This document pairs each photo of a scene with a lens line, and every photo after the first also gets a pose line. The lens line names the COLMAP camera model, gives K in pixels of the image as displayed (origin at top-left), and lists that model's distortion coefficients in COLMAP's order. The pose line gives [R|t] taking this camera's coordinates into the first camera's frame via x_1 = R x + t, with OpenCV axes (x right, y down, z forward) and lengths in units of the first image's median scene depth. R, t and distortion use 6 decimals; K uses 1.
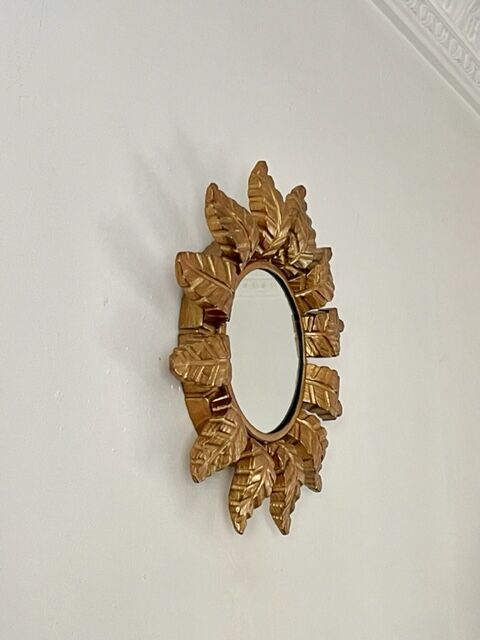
lens RADIAL K [[1165.6, 0, 241.8], [0, 1165.6, 319.1], [0, 0, 1]] dist [0.118302, 0.000000]
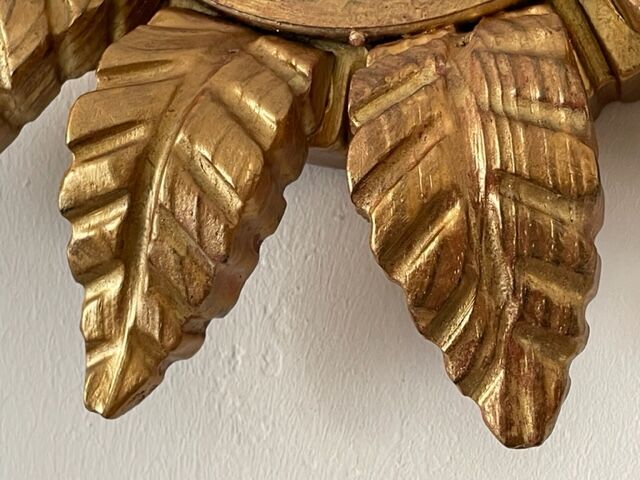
lens RADIAL K [[1165.6, 0, 339.7], [0, 1165.6, 231.3], [0, 0, 1]] dist [0.118302, 0.000000]
pose [[0.206902, -0.139690, -0.968338, 0.231813], [0.110171, 0.986786, -0.118812, 0.166388], [0.972139, -0.082101, 0.219558, 0.920117]]
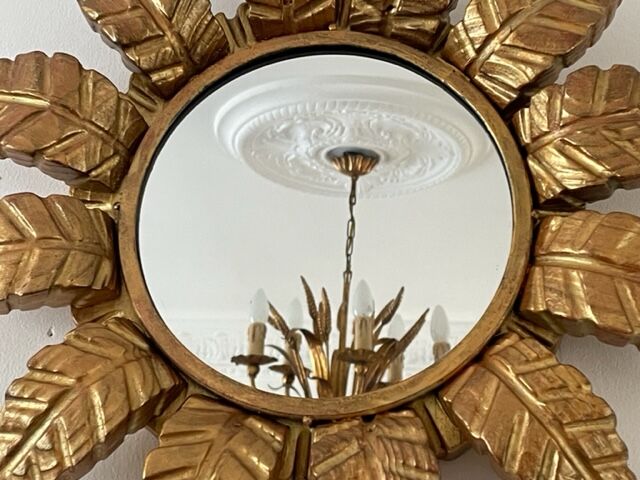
lens RADIAL K [[1165.6, 0, 321.6], [0, 1165.6, 231.2], [0, 0, 1]] dist [0.118302, 0.000000]
pose [[0.419365, -0.328326, -0.846366, 0.383135], [0.107991, 0.943730, -0.312588, 0.167907], [0.901372, 0.039689, 0.431224, 0.804567]]
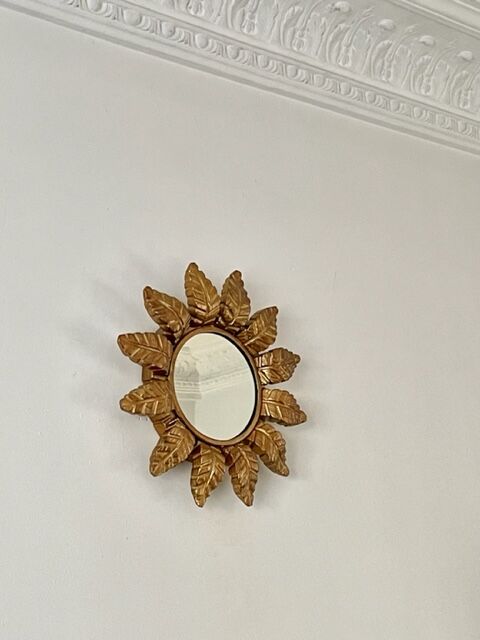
lens RADIAL K [[1165.6, 0, 239.0], [0, 1165.6, 318.1], [0, 0, 1]] dist [0.118302, 0.000000]
pose [[0.936678, -0.179301, -0.300807, 0.508687], [0.164378, 0.983586, -0.074427, 0.057151], [0.309214, 0.020268, 0.950776, -0.412434]]
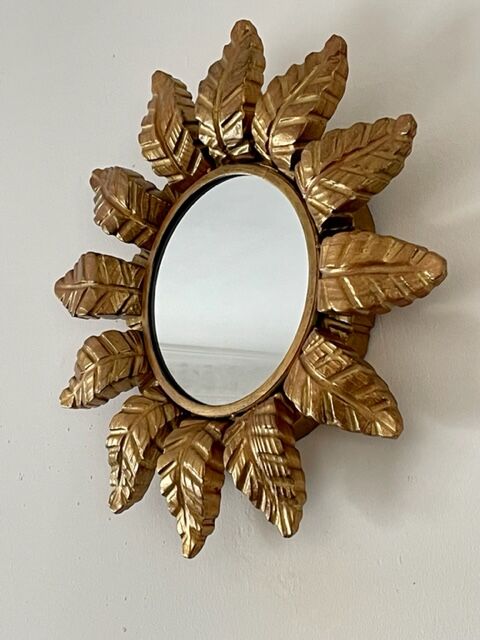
lens RADIAL K [[1165.6, 0, 233.3], [0, 1165.6, 331.0], [0, 0, 1]] dist [0.118302, 0.000000]
pose [[-0.284904, -0.271119, -0.919415, 0.655761], [0.252993, 0.903888, -0.344937, 0.292261], [0.924567, -0.330880, -0.188930, 1.119822]]
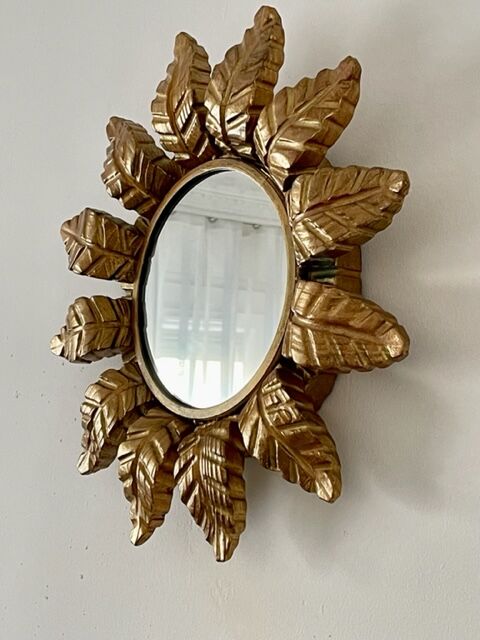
lens RADIAL K [[1165.6, 0, 237.0], [0, 1165.6, 324.9], [0, 0, 1]] dist [0.118302, 0.000000]
pose [[-0.345530, -0.134084, -0.928779, 0.645373], [0.084911, 0.981212, -0.173243, 0.167225], [0.934558, -0.138724, -0.327653, 1.227024]]
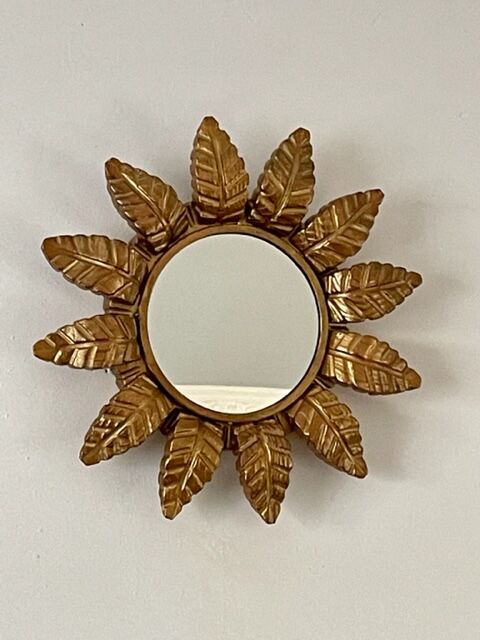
lens RADIAL K [[1996.0, 0, 239.5], [0, 1996.0, 318.6], [0, 0, 1]] dist [0.121869, 0.000000]
pose [[0.716825, -0.061034, -0.694576, 1.094375], [0.091308, 0.995800, 0.006729, 0.013404], [0.691248, -0.068243, 0.719388, -0.116274]]
